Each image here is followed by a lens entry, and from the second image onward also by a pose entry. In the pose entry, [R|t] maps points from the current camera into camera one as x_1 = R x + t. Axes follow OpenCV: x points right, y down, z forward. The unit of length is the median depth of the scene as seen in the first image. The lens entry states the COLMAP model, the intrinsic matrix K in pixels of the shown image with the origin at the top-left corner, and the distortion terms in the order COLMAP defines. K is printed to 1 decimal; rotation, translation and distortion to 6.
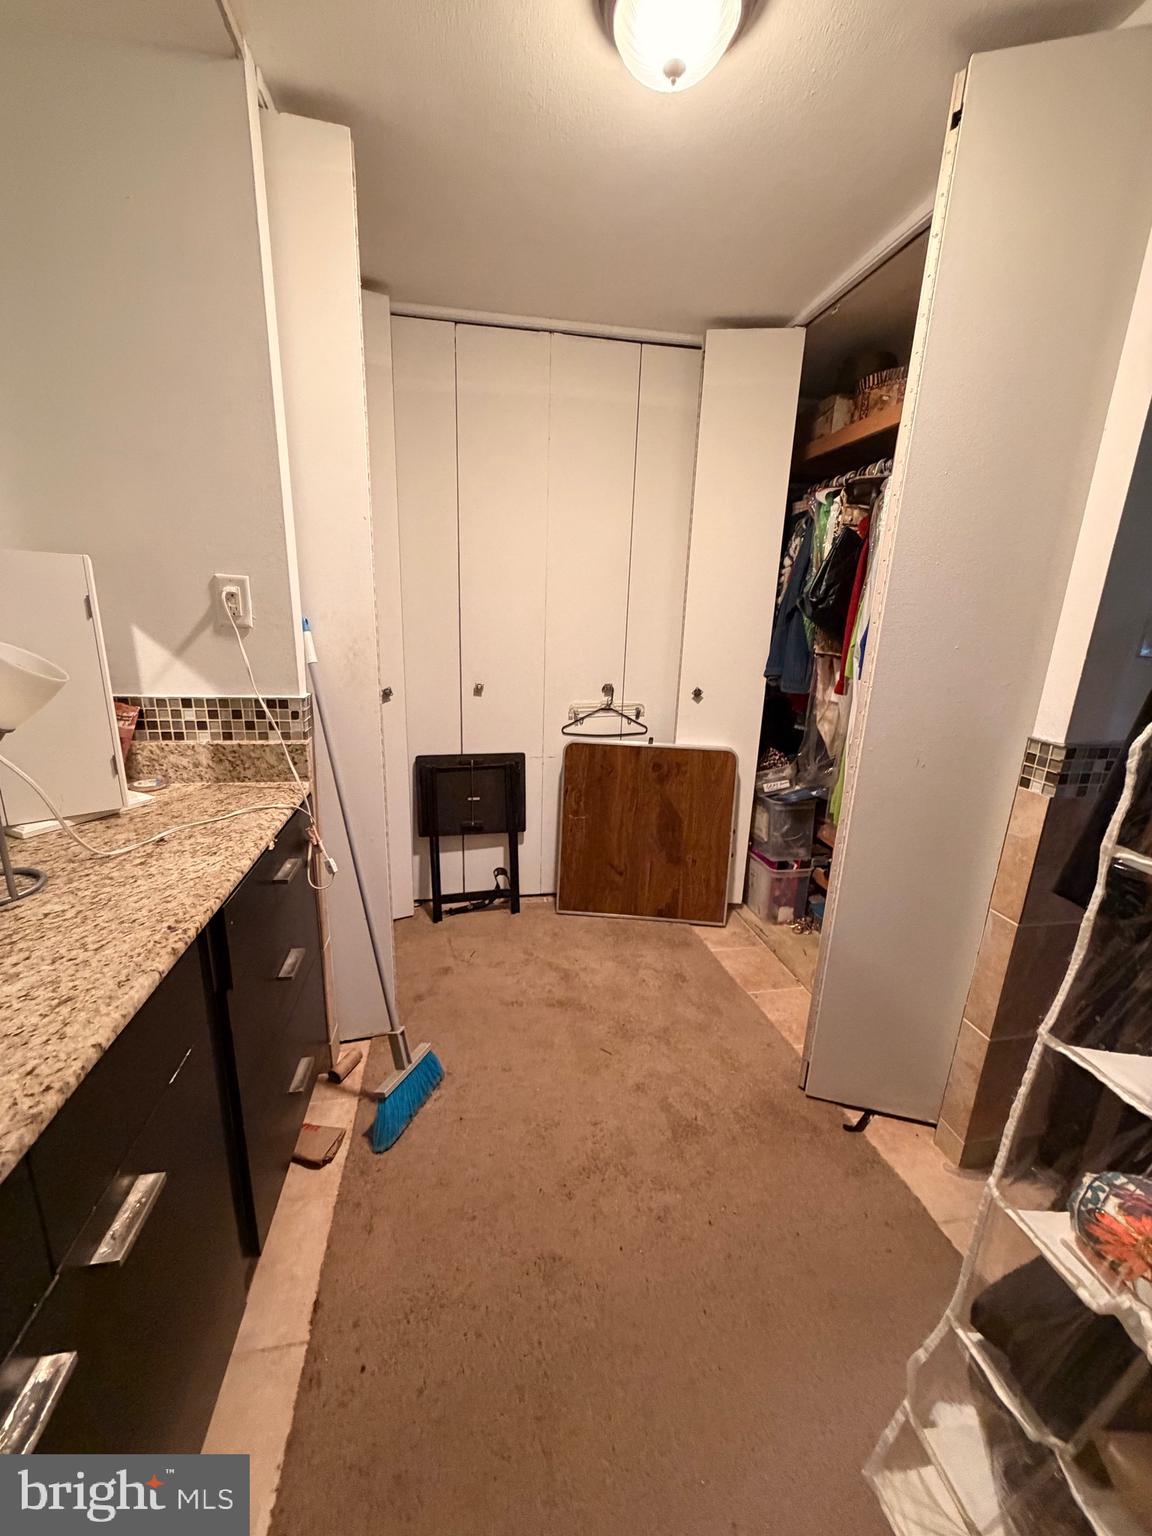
lens RADIAL K [[614.2, 0, 575.6], [0, 614.2, 768.4], [0, 0, 1]] dist [0.000909, 0.000280]
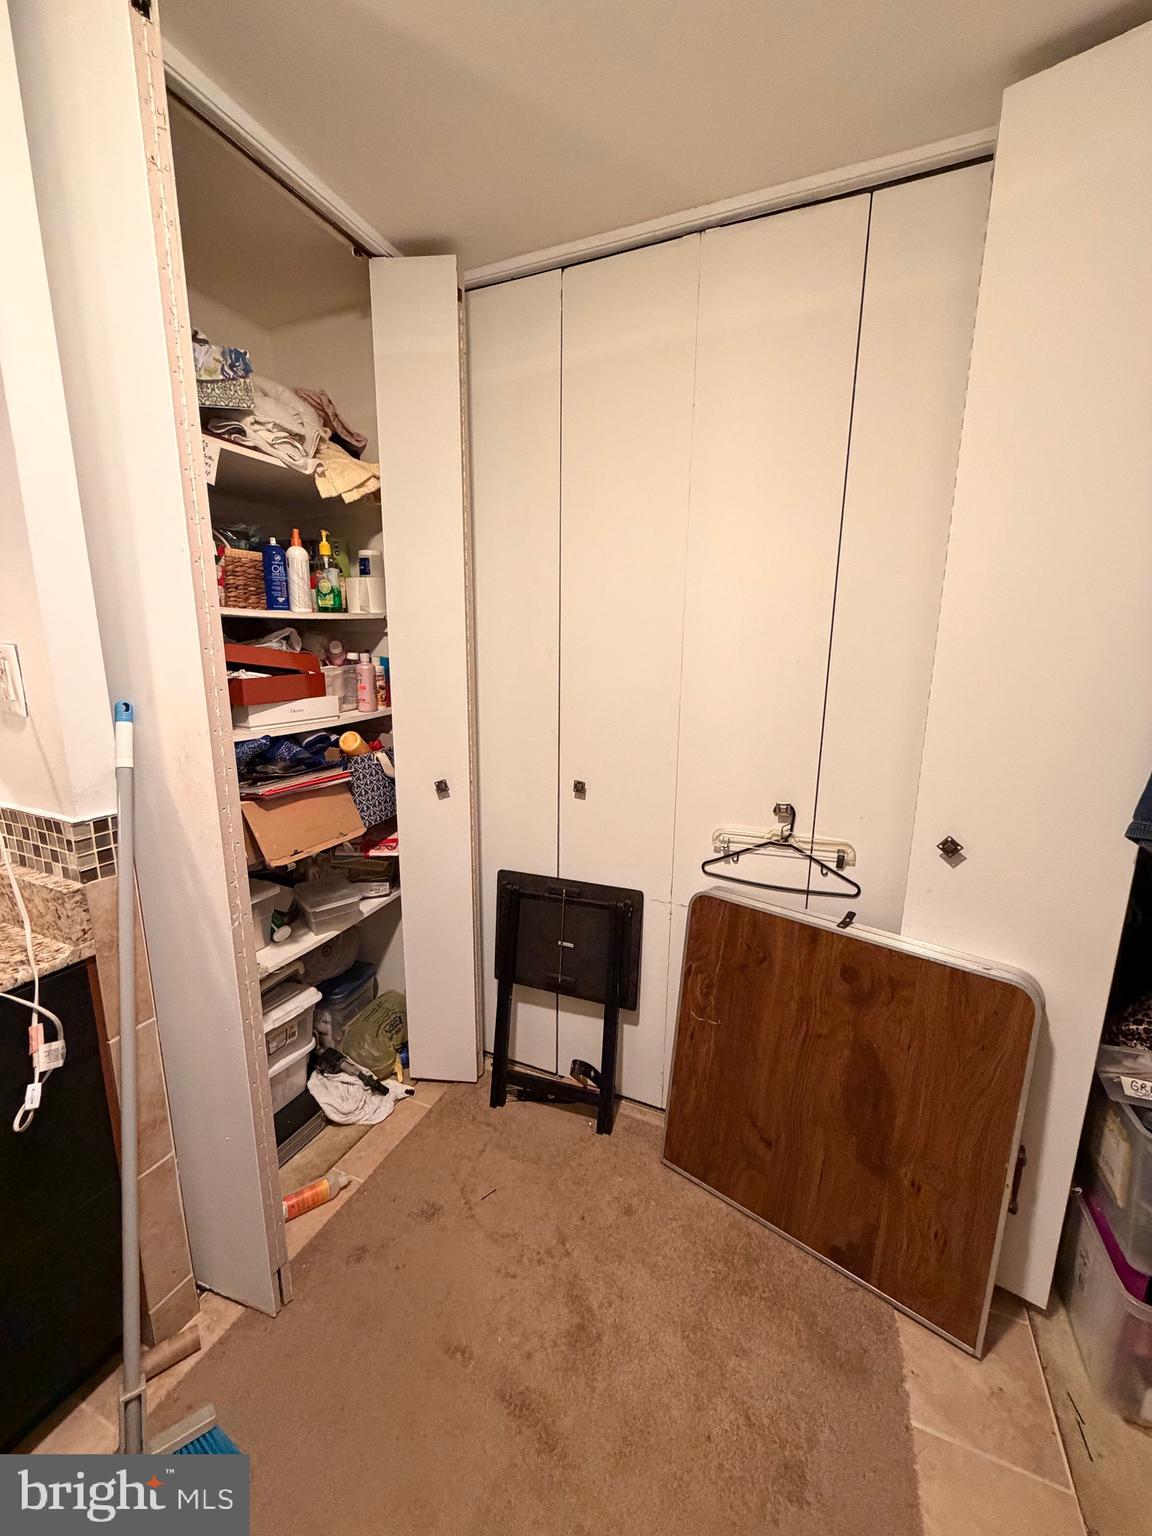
lens RADIAL K [[614.2, 0, 574.4], [0, 614.2, 767.7], [0, 0, 1]] dist [0.000909, 0.000280]
pose [[0.831793, 0.091160, -0.547550, 0.203112], [-0.132805, 0.990457, -0.036849, -0.123199], [0.538965, 0.103368, 0.835961, 0.407599]]
